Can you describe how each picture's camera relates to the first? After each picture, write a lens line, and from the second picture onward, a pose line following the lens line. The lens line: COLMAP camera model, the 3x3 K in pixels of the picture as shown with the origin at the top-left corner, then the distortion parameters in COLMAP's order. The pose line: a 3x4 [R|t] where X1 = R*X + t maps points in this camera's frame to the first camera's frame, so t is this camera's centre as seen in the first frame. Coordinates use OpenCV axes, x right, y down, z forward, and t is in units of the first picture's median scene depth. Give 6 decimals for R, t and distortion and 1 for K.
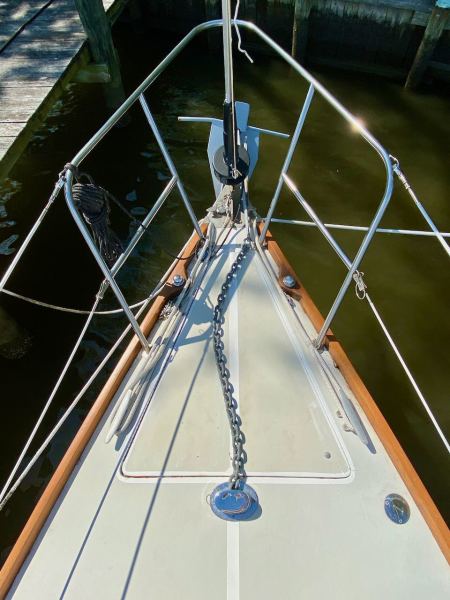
lens RADIAL K [[351.9, 0, 225.3], [0, 351.9, 300.4], [0, 0, 1]] dist [0.020622, -0.012434]
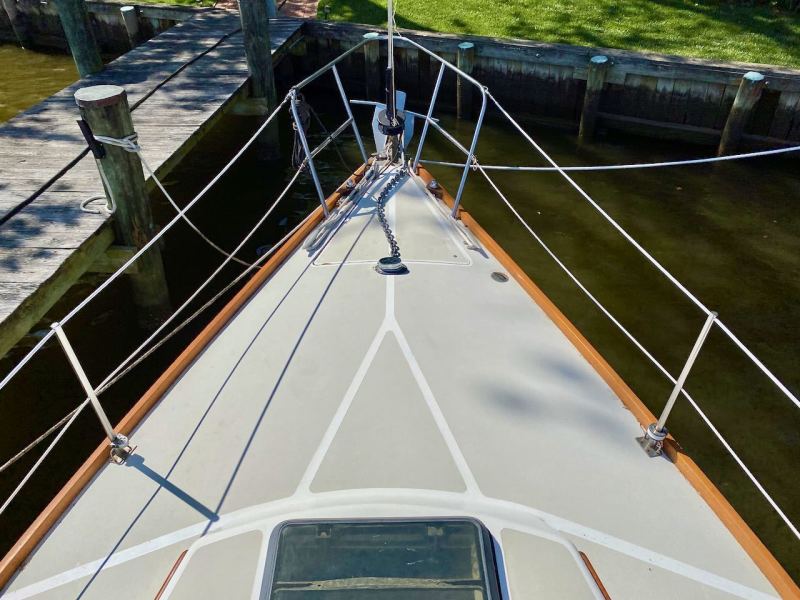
lens RADIAL K [[614.8, 0, 399.0], [0, 614.8, 300.4], [0, 0, 1]] dist [0.018930, -0.011900]
pose [[0.999413, 0.017182, 0.029623, -0.012416], [-0.005166, 0.930765, -0.365582, 1.170181], [-0.033853, 0.365214, 0.930308, -0.982743]]
